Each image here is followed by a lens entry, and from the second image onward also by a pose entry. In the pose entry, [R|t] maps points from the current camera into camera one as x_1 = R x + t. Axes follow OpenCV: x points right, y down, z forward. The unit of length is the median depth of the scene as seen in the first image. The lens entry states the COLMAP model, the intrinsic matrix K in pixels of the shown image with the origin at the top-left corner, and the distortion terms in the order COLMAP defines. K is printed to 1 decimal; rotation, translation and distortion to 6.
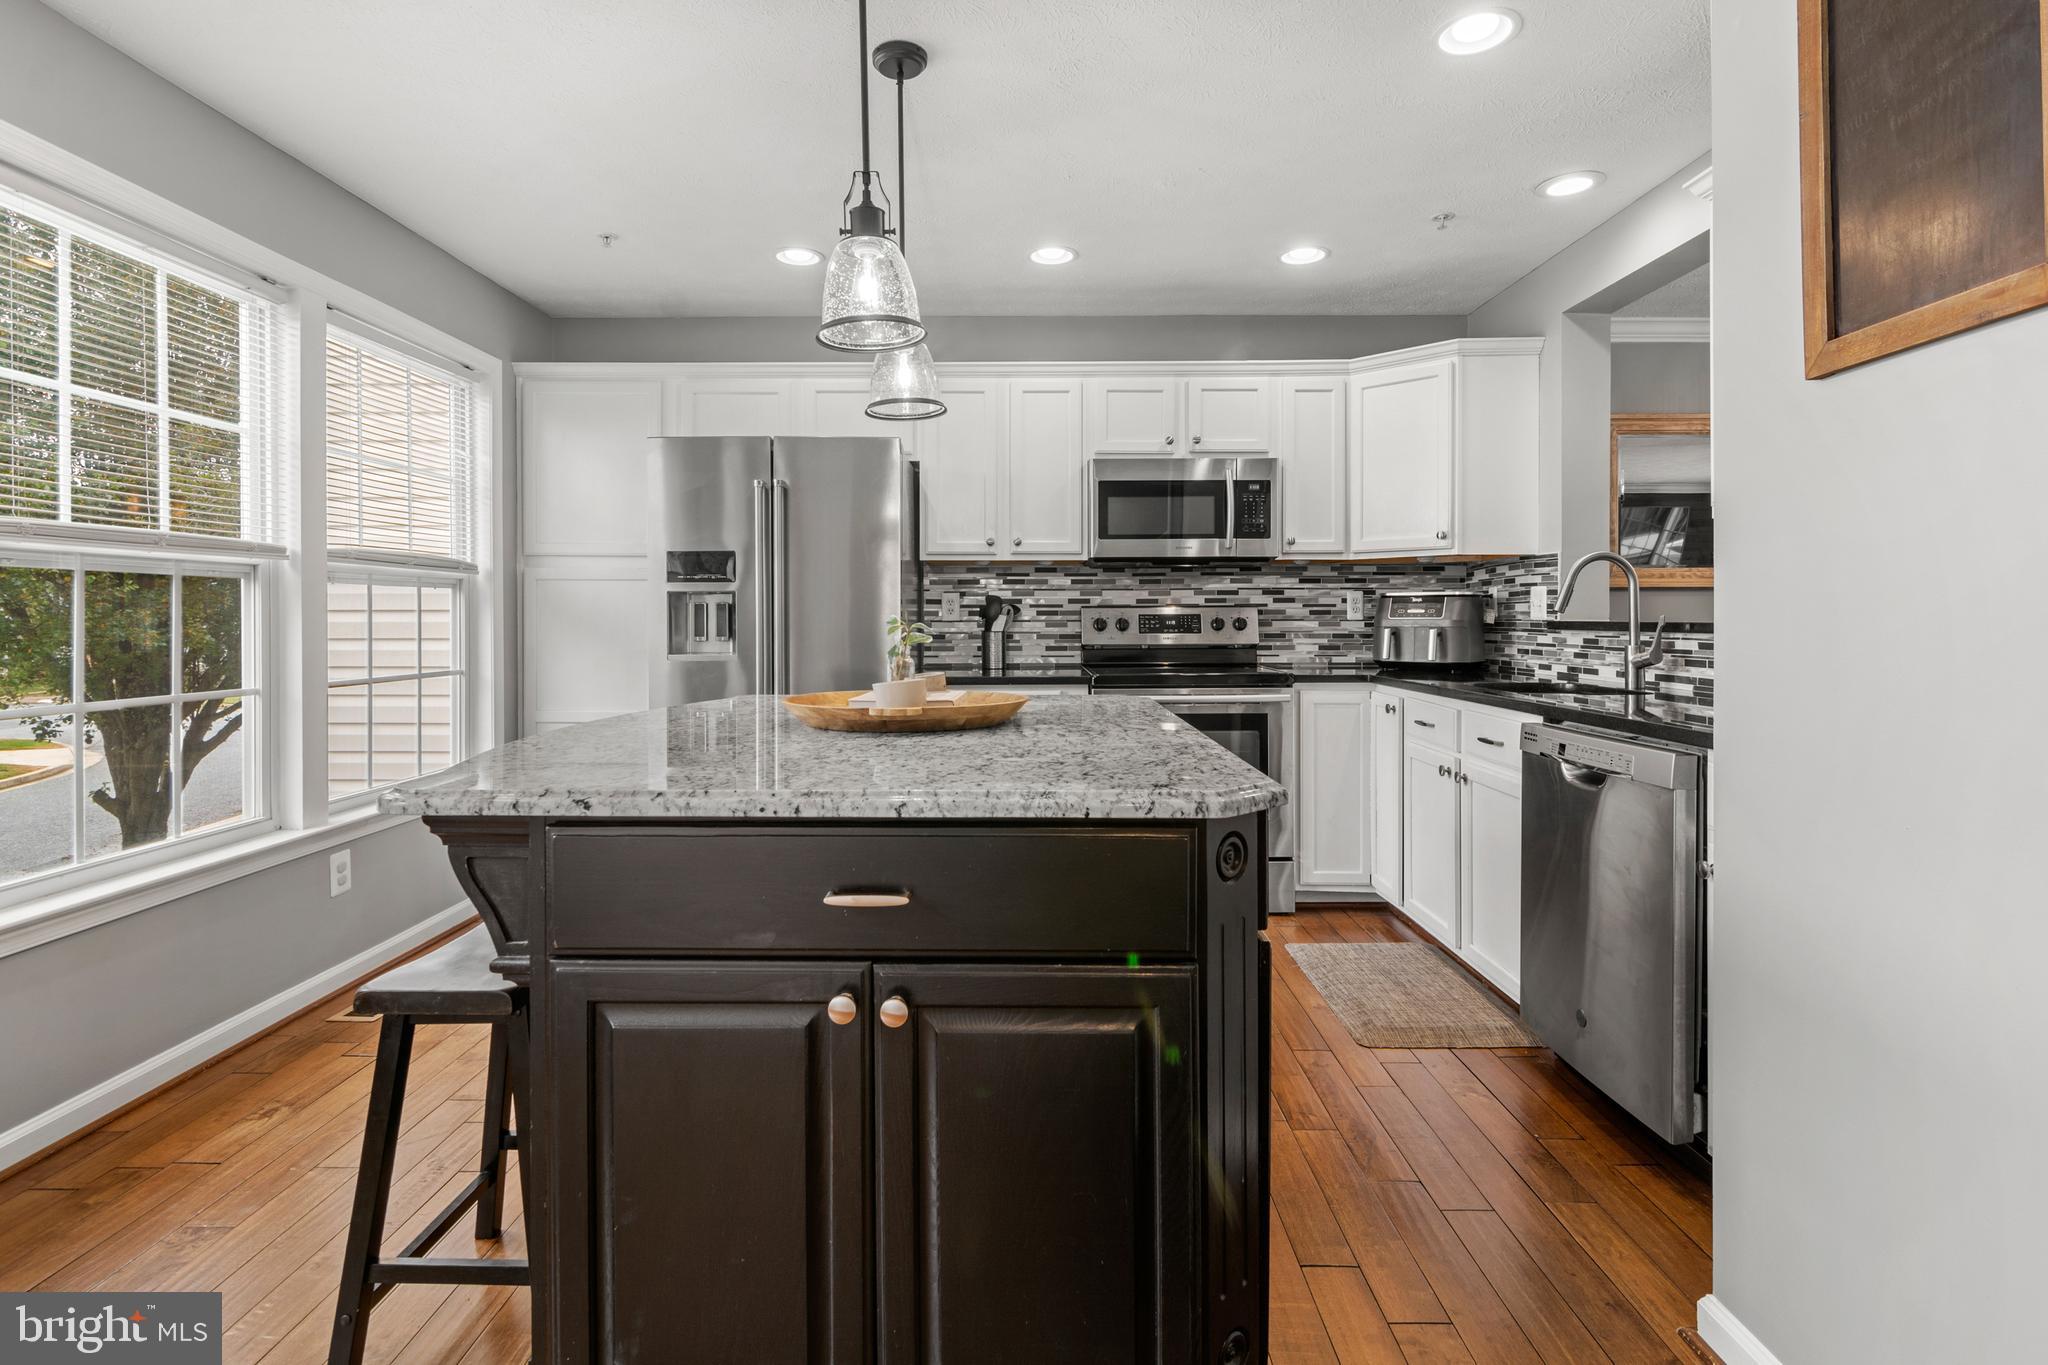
lens RADIAL K [[1020.2, 0, 1020.4], [0, 1020.2, 617.6], [0, 0, 1]] dist [0.009183, -0.001751]
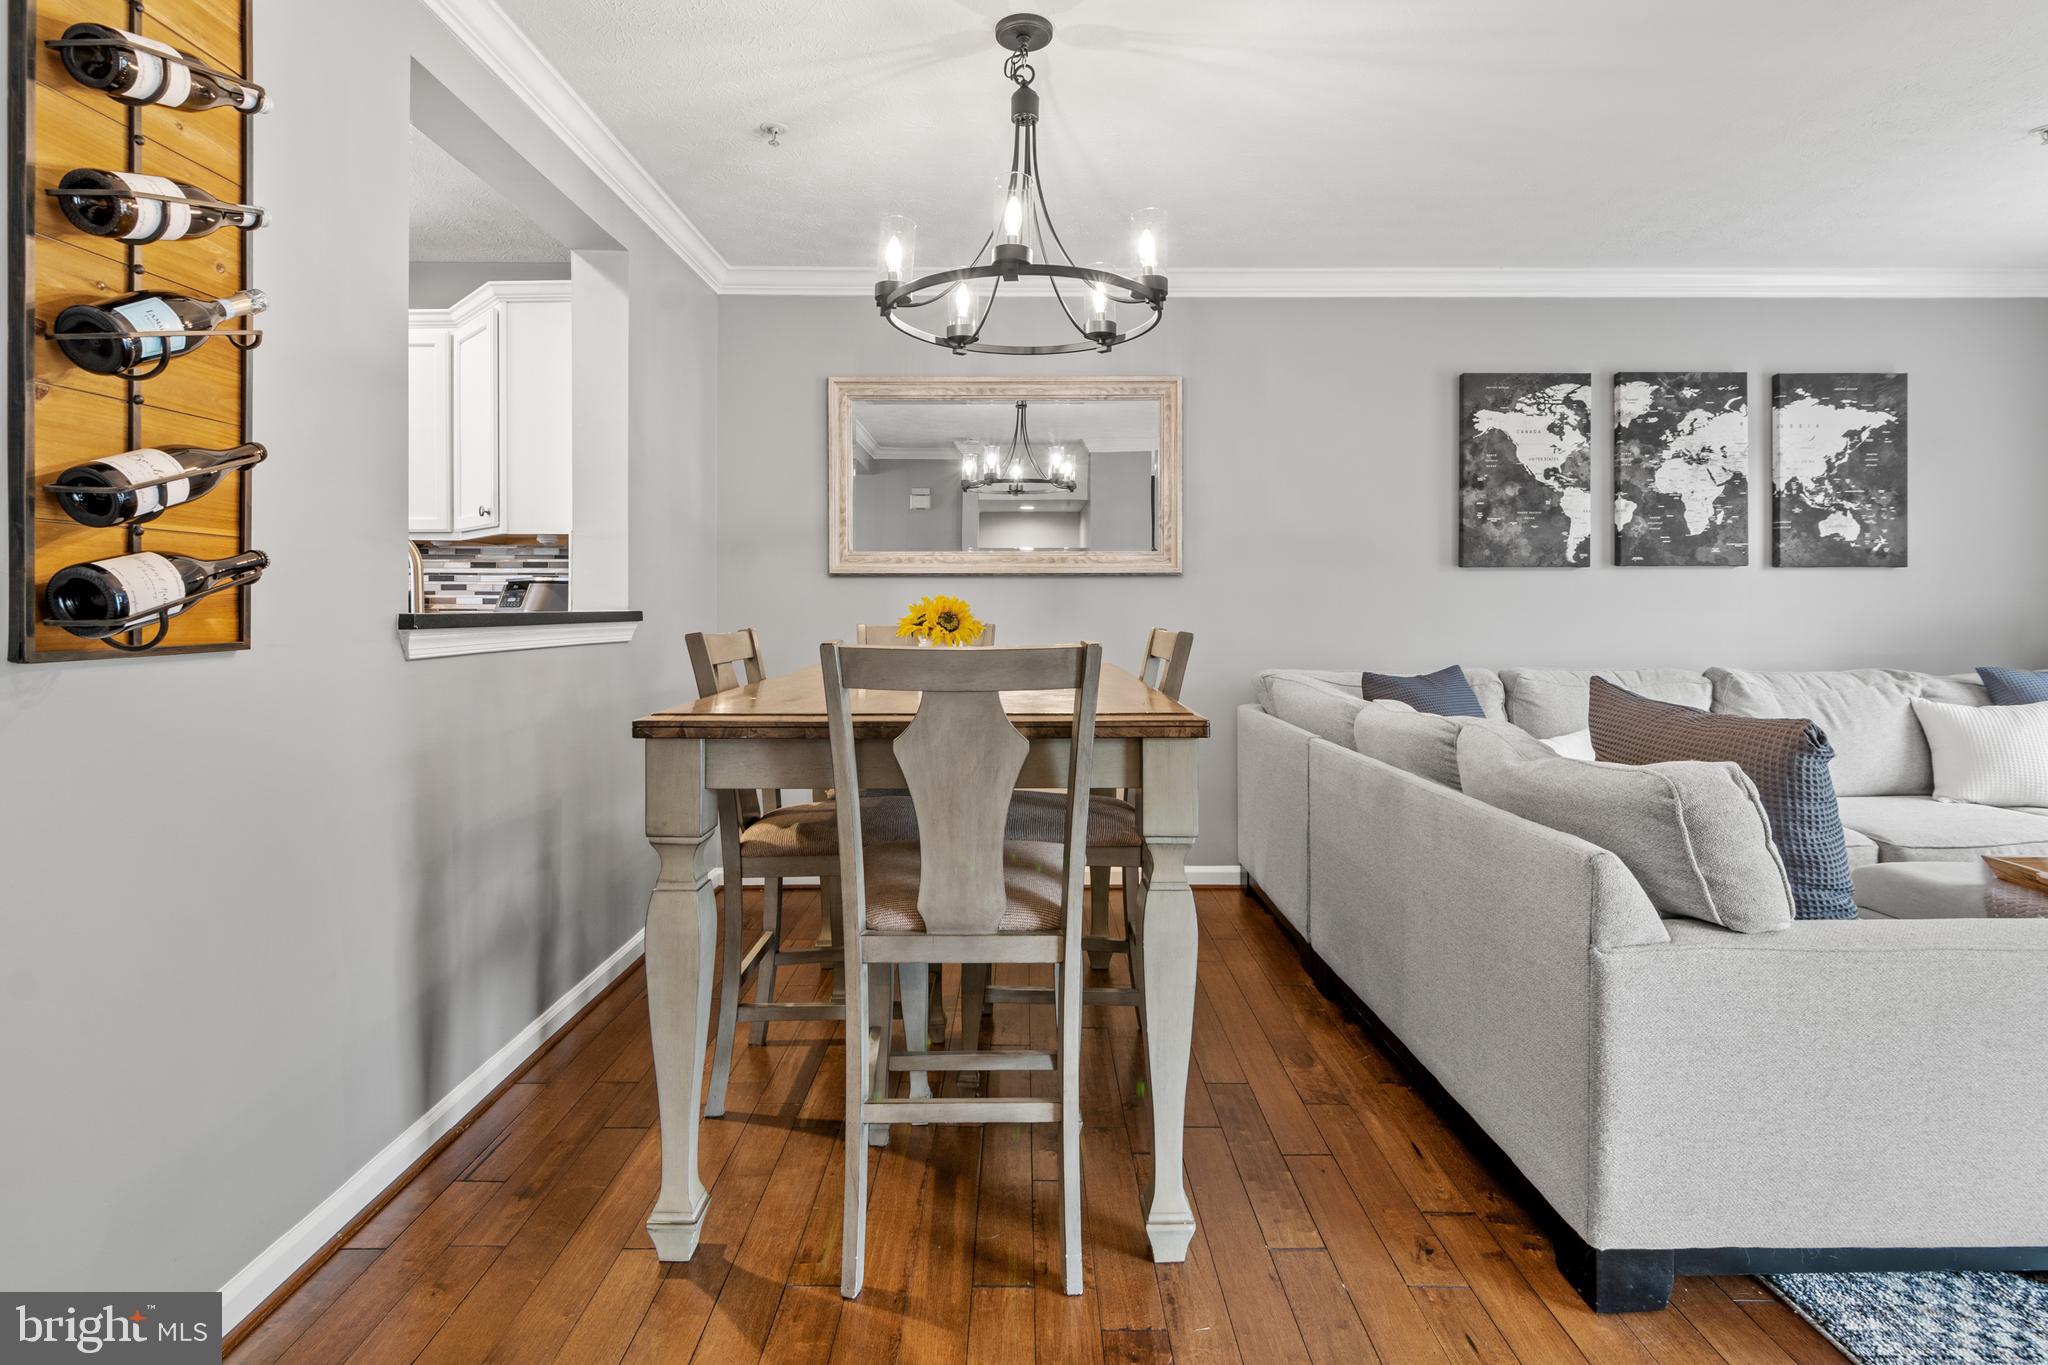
lens RADIAL K [[998.9, 0, 1012.8], [0, 998.9, 607.5], [0, 0, 1]] dist [0.003114, -0.002763]
pose [[0.999943, 0.002100, 0.010444, 0.738741], [-0.002114, 0.999997, 0.001290, -0.001651], [-0.010441, -0.001312, 0.999945, 0.137270]]
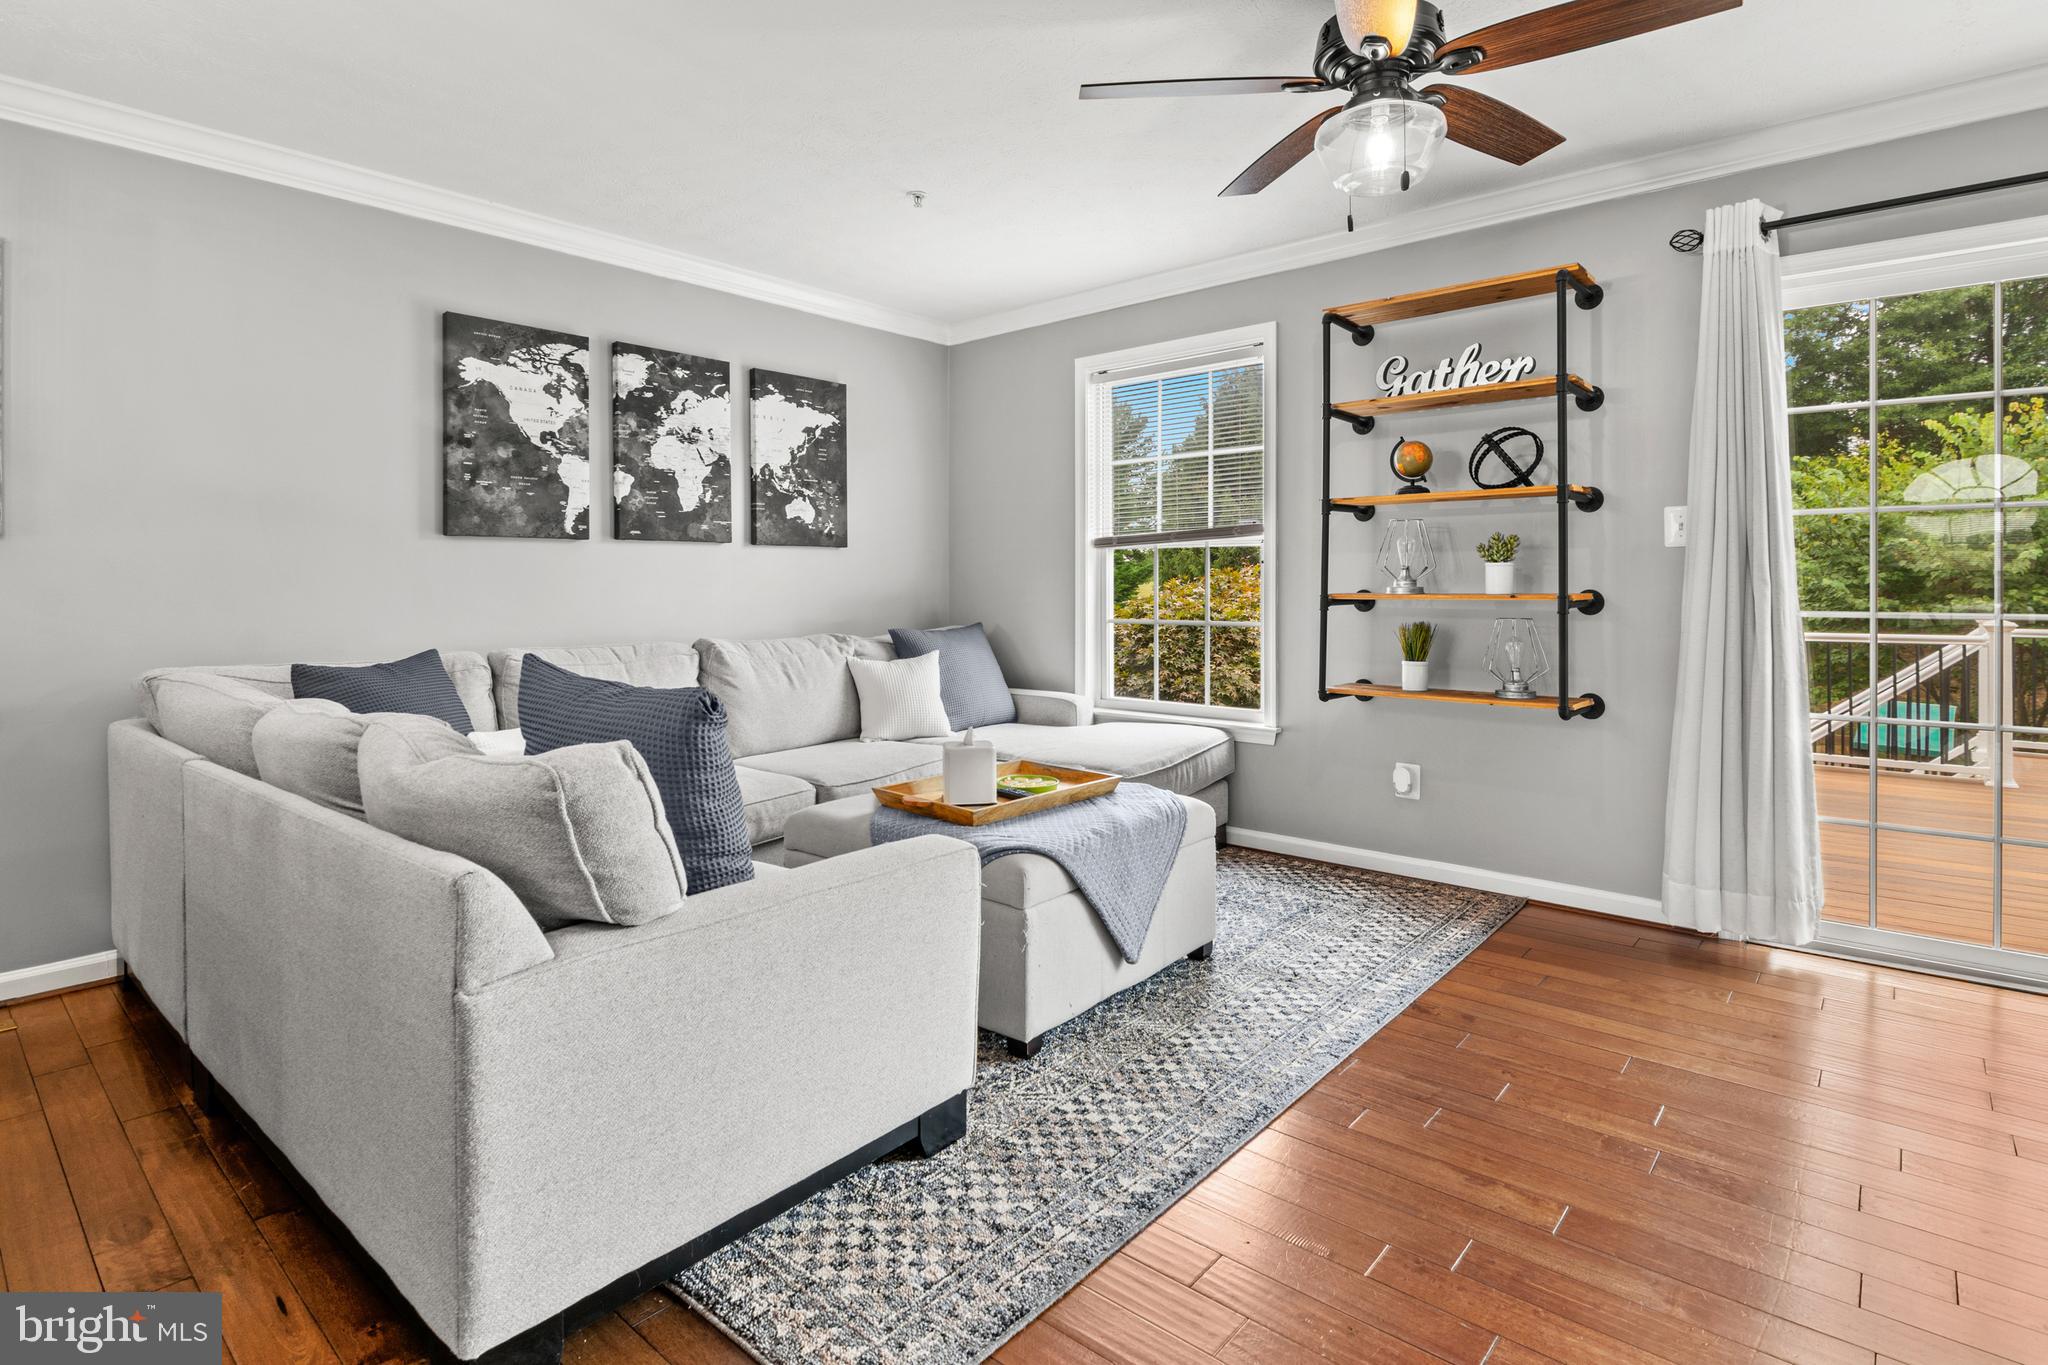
lens RADIAL K [[1027.0, 0, 1017.1], [0, 1027.0, 588.1], [0, 0, 1]] dist [-0.004400, -0.001449]
pose [[0.644954, -0.003947, 0.764211, 0.827775], [0.004277, 0.999990, 0.001556, 0.003908], [-0.764209, 0.002265, 0.644964, 0.178779]]
